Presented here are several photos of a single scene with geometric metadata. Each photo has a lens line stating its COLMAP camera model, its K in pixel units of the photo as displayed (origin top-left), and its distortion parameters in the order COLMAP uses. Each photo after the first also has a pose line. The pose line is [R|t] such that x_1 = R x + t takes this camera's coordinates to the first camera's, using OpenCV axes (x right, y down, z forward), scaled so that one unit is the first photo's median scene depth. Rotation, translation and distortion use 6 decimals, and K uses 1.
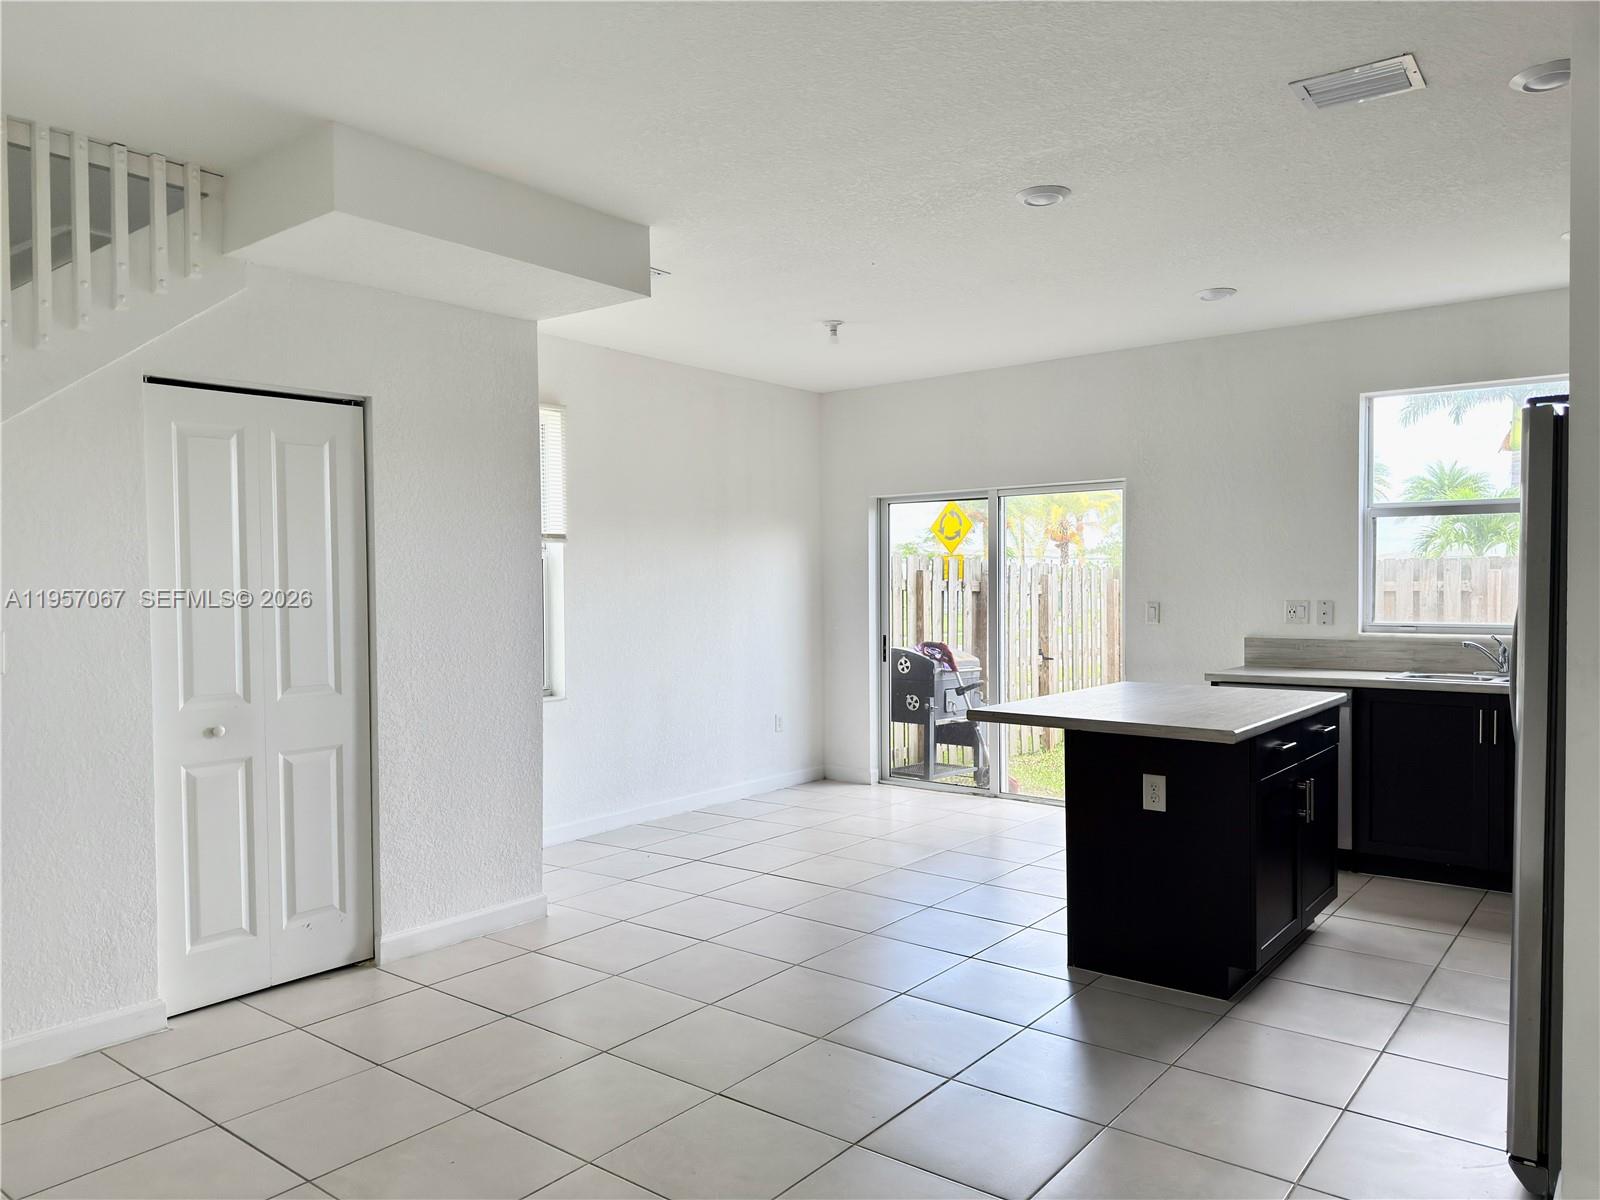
lens RADIAL K [[1116.2, 0, 810.7], [0, 1116.2, 605.8], [0, 0, 1]] dist [0.064065, -0.088065]
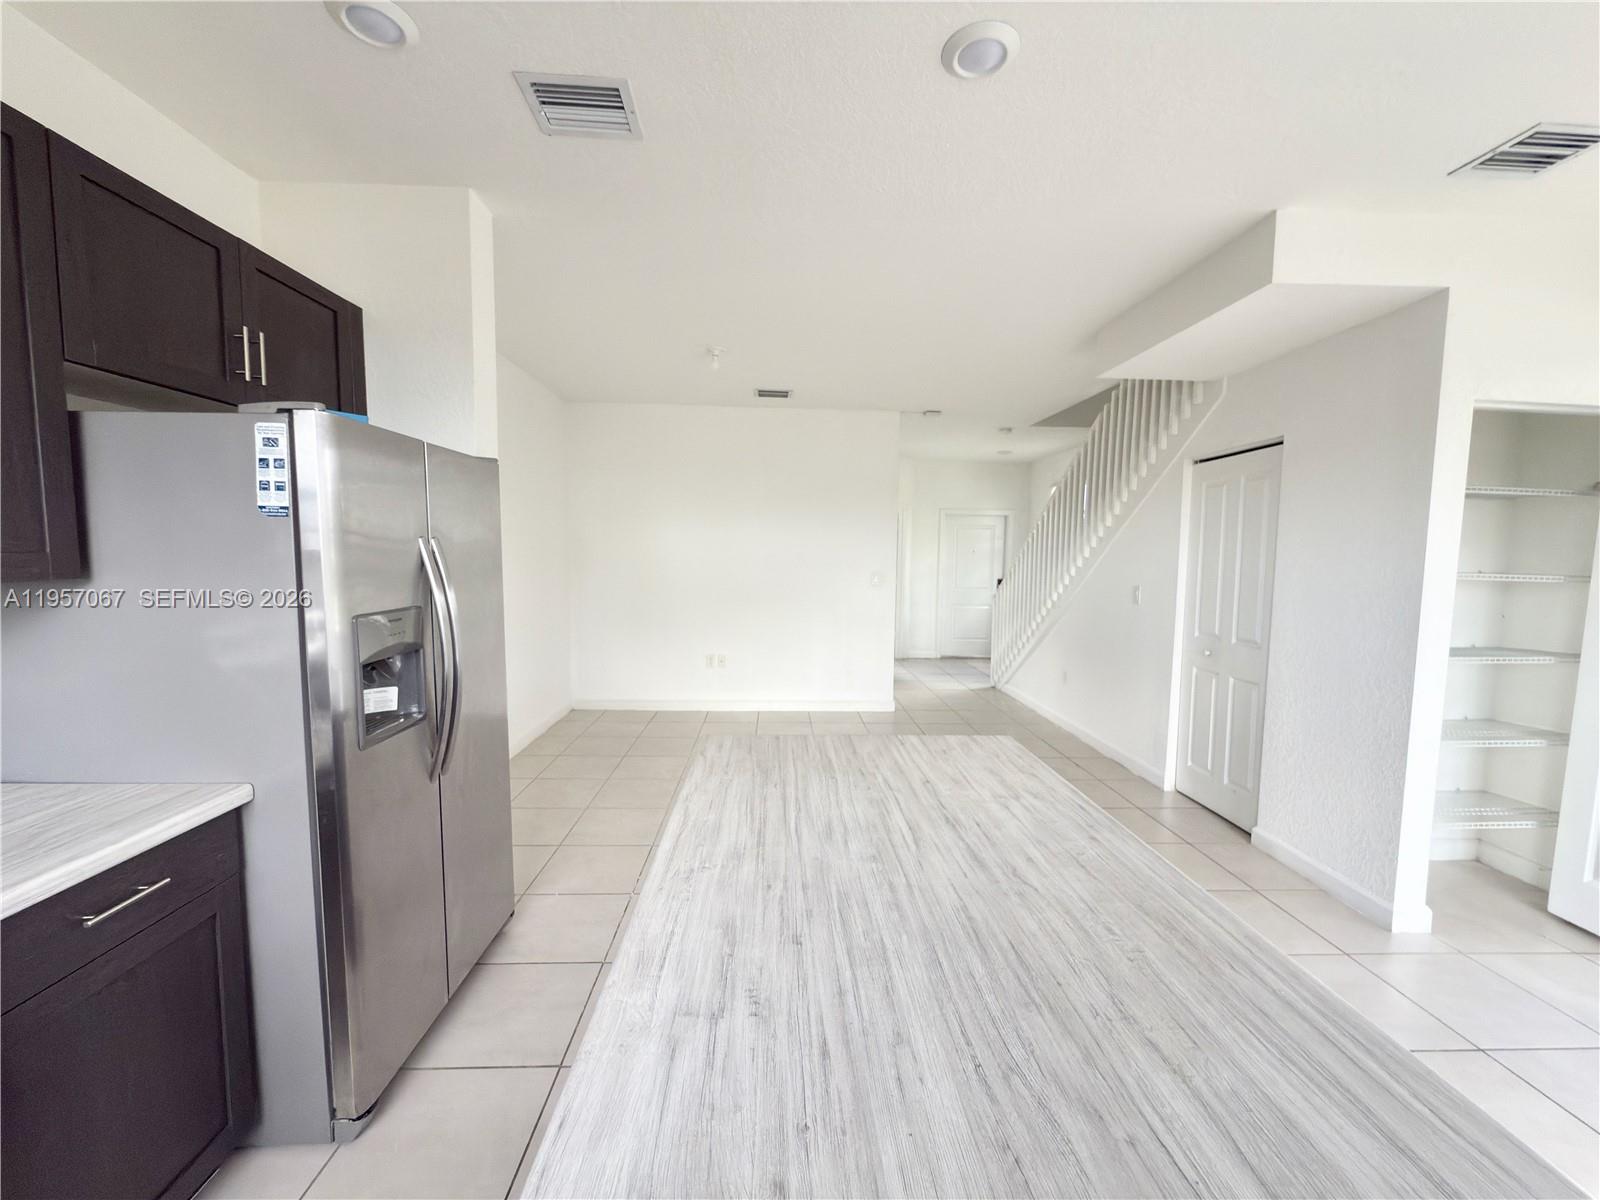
lens RADIAL K [[636.2, 0, 804.4], [0, 636.2, 598.6], [0, 0, 1]] dist [0.000020, 0.000120]
pose [[-0.762748, 0.044093, -0.645191, 0.373866], [-0.022700, 0.995232, 0.094852, -0.033527], [0.646298, 0.086995, -0.758110, 0.831838]]
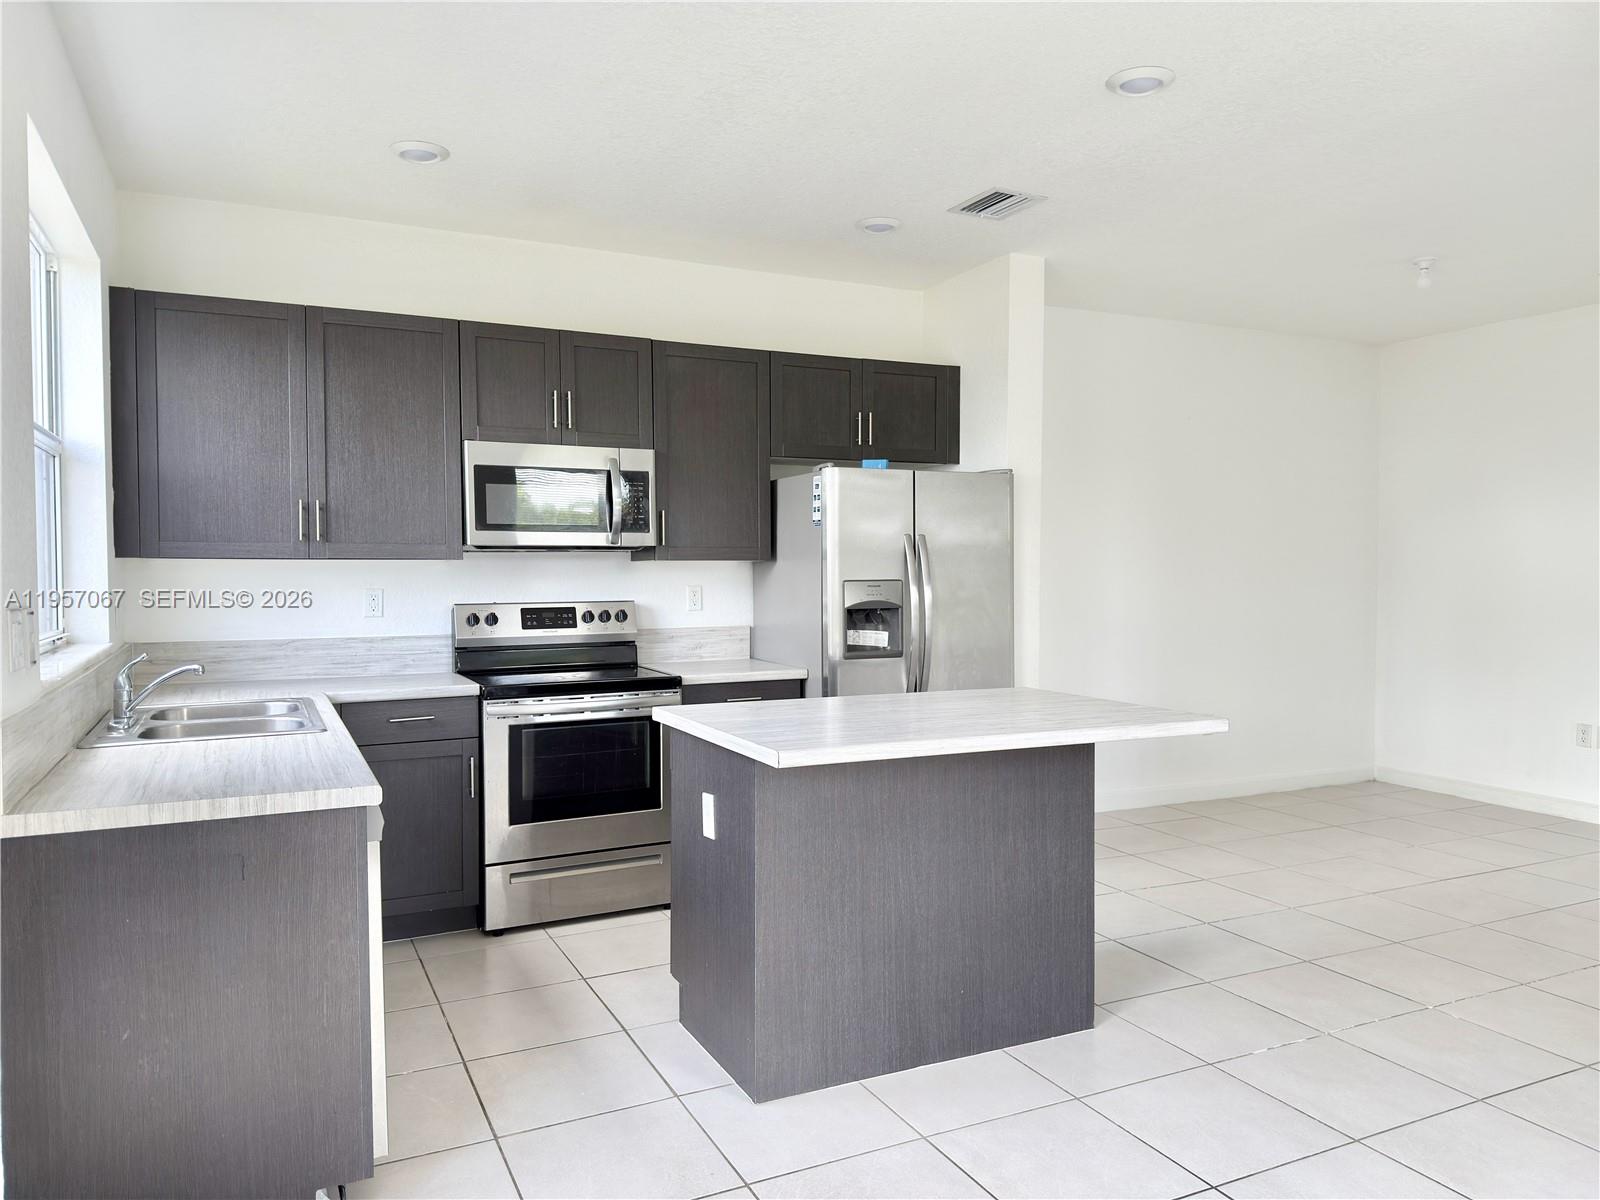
lens RADIAL K [[1116.2, 0, 808.1], [0, 1116.2, 602.5], [0, 0, 1]] dist [0.064065, -0.088065]
pose [[-0.896695, -0.004615, 0.442624, 0.034350], [0.017050, 0.998844, 0.044955, -0.018651], [-0.442320, 0.047857, -0.895580, 1.218426]]
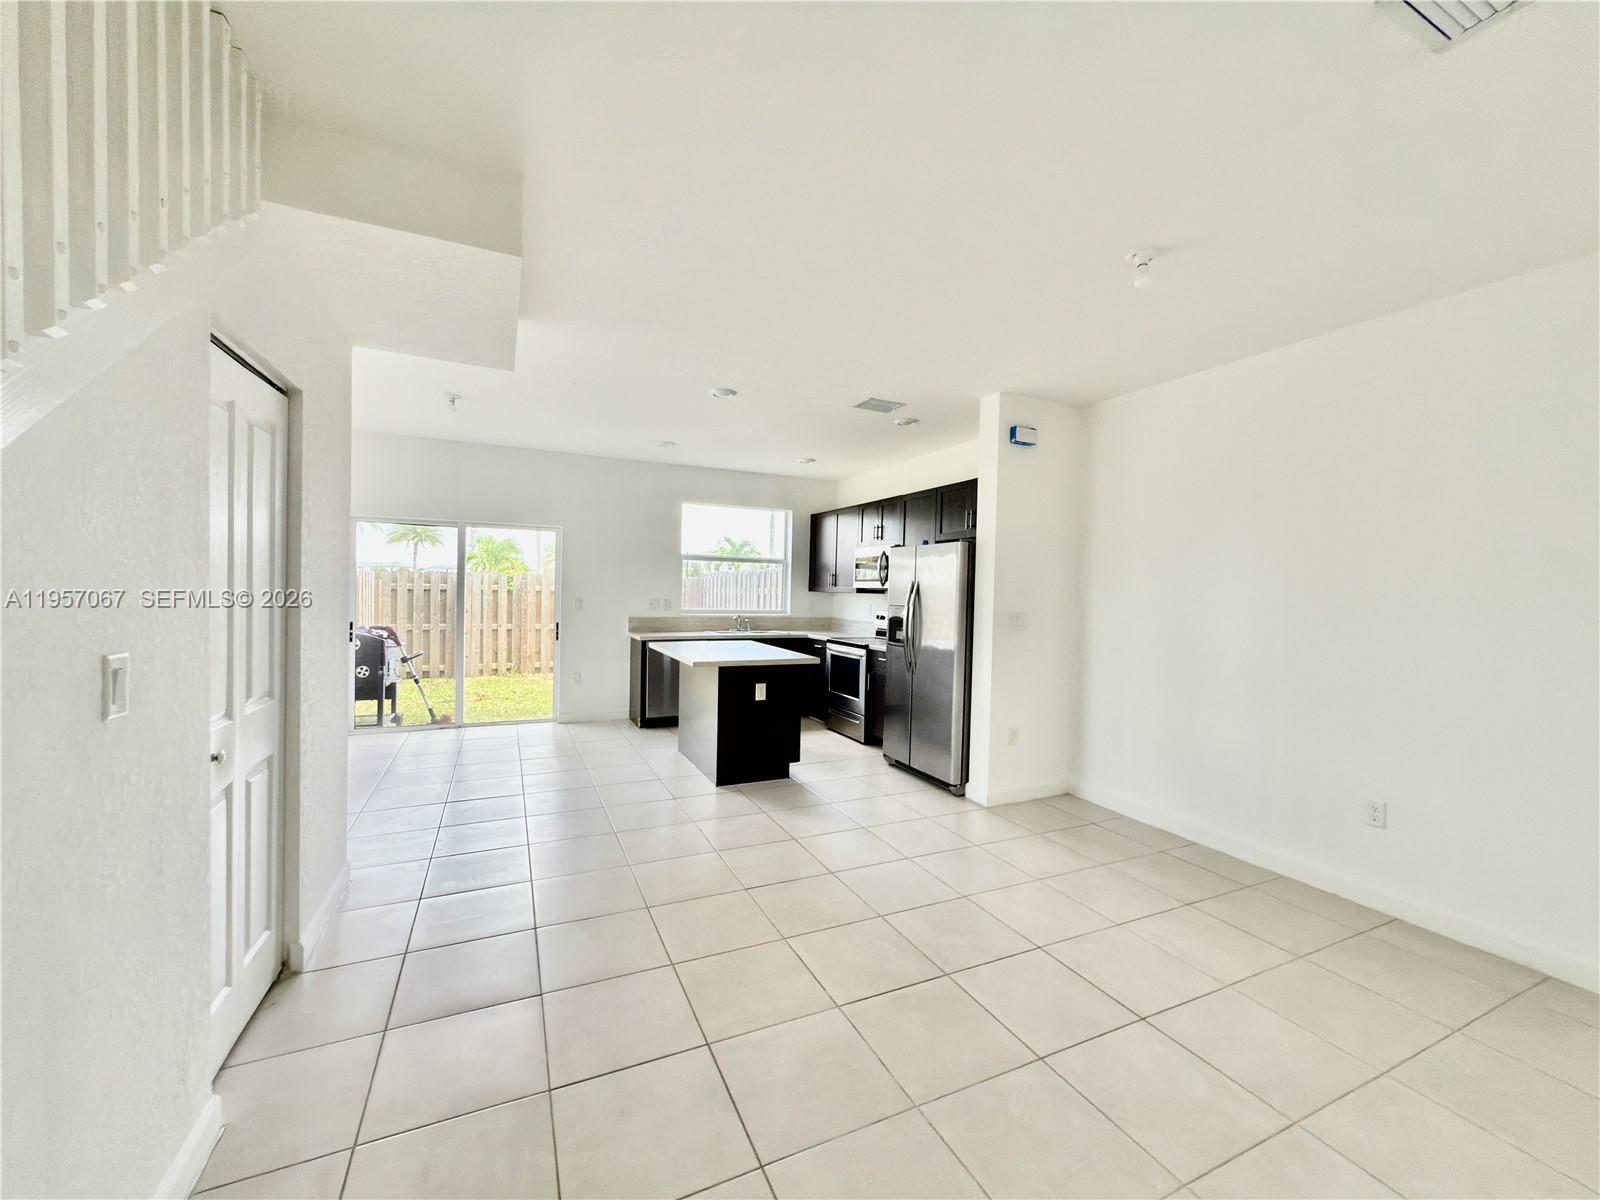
lens RADIAL K [[636.2, 0, 806.5], [0, 636.2, 602.4], [0, 0, 1]] dist [0.000020, 0.000120]
pose [[0.448164, -0.000273, 0.893951, -0.465781], [-0.009433, 0.999943, 0.005034, -0.005903], [-0.893902, -0.010689, 0.448136, 0.247035]]
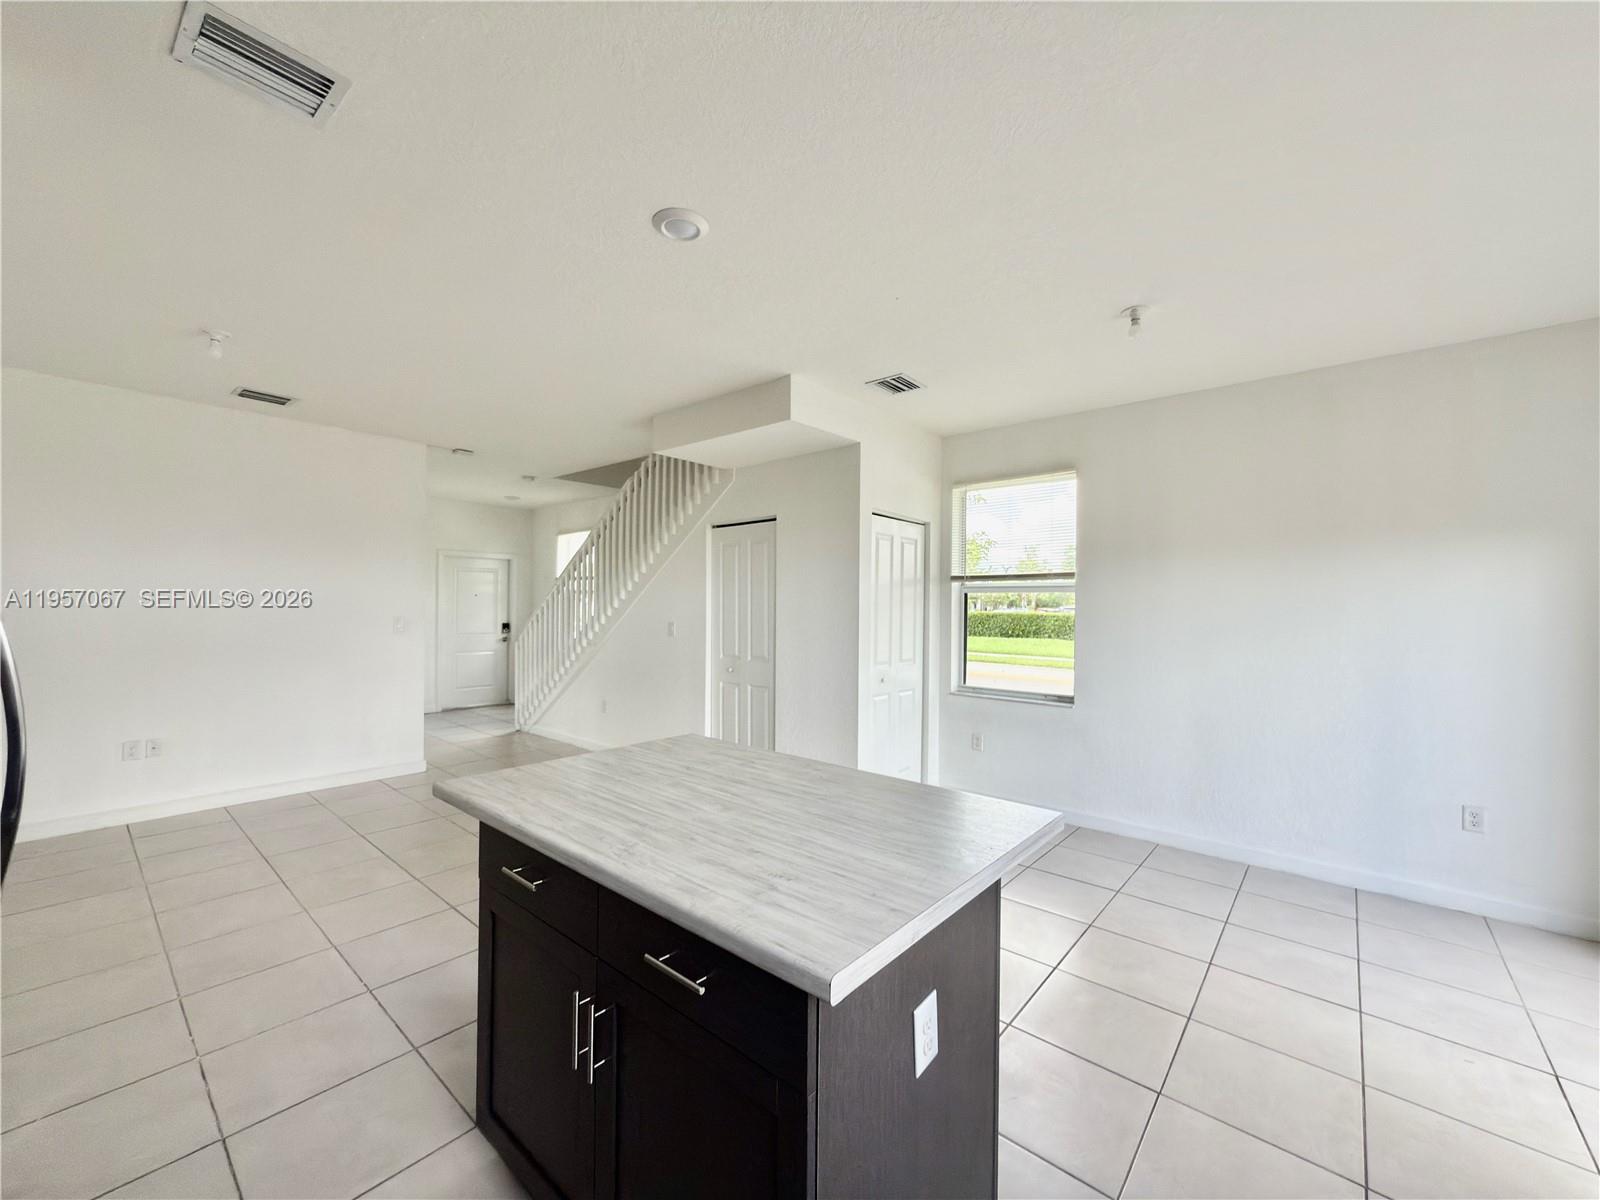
lens RADIAL K [[636.2, 0, 798.2], [0, 636.2, 597.4], [0, 0, 1]] dist [0.000020, 0.000120]
pose [[-0.052605, -0.003052, -0.998611, 0.497390], [-0.030485, 0.999534, -0.001449, -0.026186], [0.998150, 0.030367, -0.052674, 0.749041]]
